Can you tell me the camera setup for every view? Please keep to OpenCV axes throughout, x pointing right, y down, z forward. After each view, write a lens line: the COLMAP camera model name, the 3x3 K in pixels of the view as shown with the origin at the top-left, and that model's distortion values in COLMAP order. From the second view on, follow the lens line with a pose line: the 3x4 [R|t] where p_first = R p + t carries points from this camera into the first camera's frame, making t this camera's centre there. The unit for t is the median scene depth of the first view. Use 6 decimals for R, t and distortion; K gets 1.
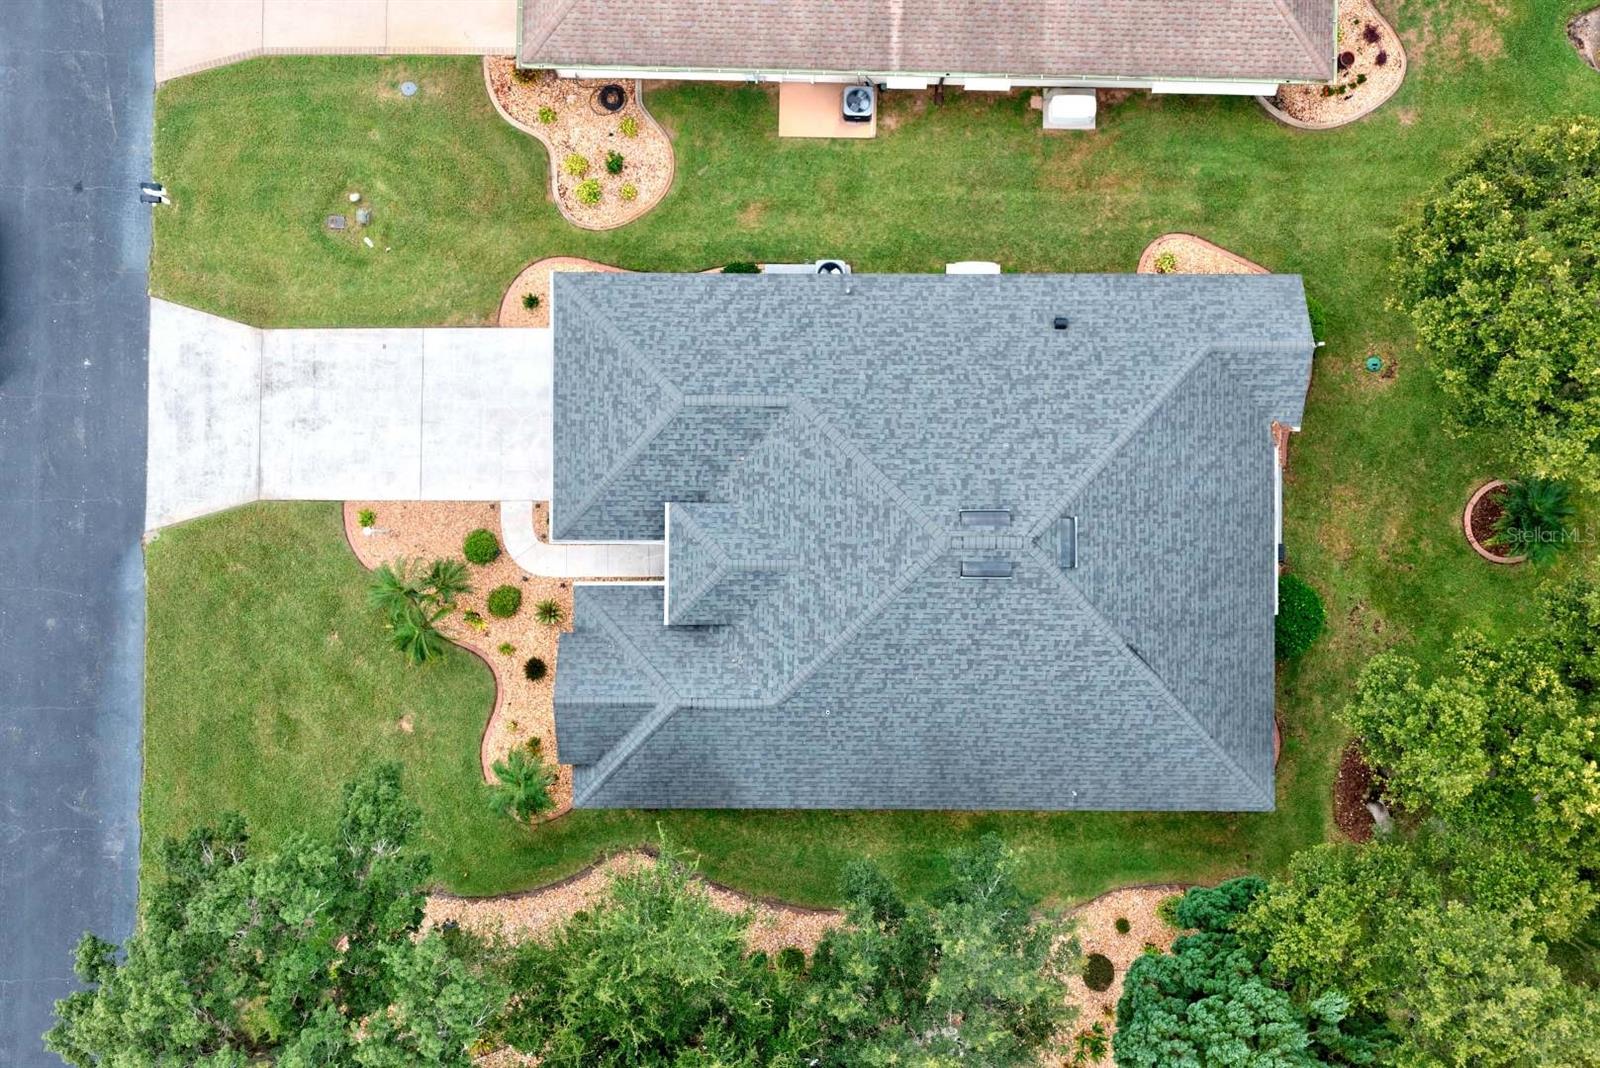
lens RADIAL K [[1338.3, 0, 805.9], [0, 1338.3, 524.4], [0, 0, 1]] dist [0.008776, 0.003025]
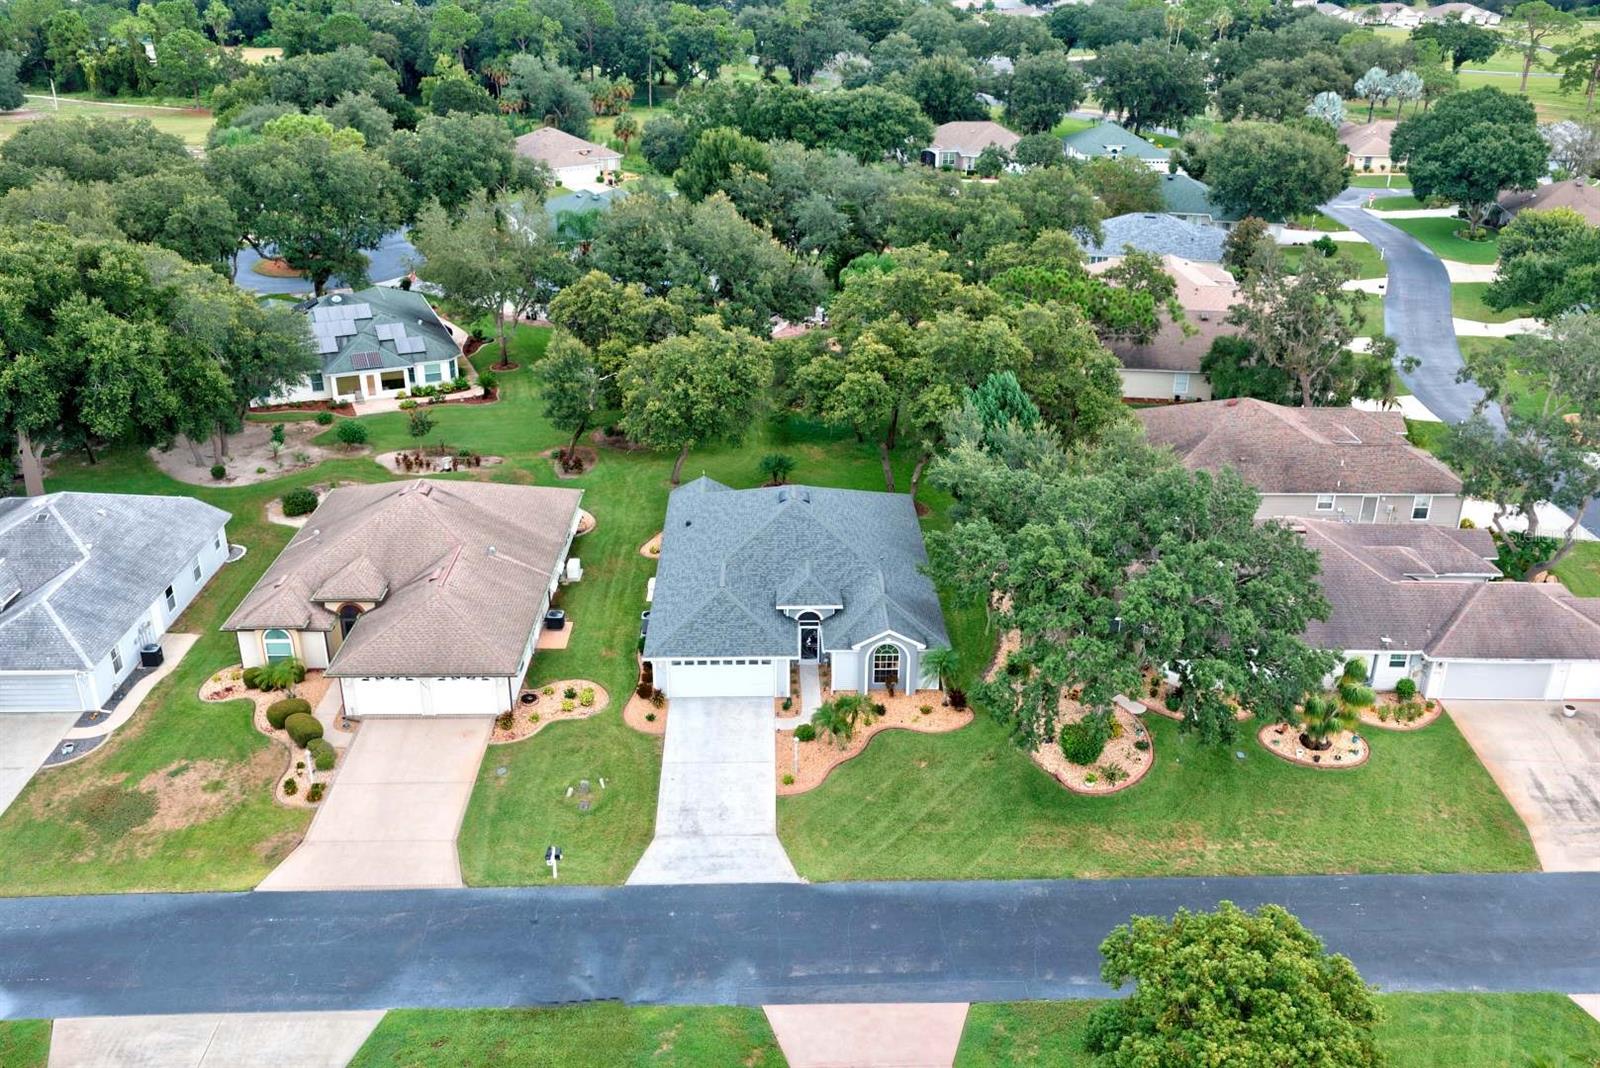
lens RADIAL K [[1361.6, 0, 806.4], [0, 1361.6, 533.4], [0, 0, 1]] dist [0.021898, -0.021333]
pose [[-0.034003, -0.411315, 0.910859, -1.593145], [0.999315, -0.000694, 0.036992, -0.040595], [-0.014583, 0.911493, 0.411057, 0.125242]]
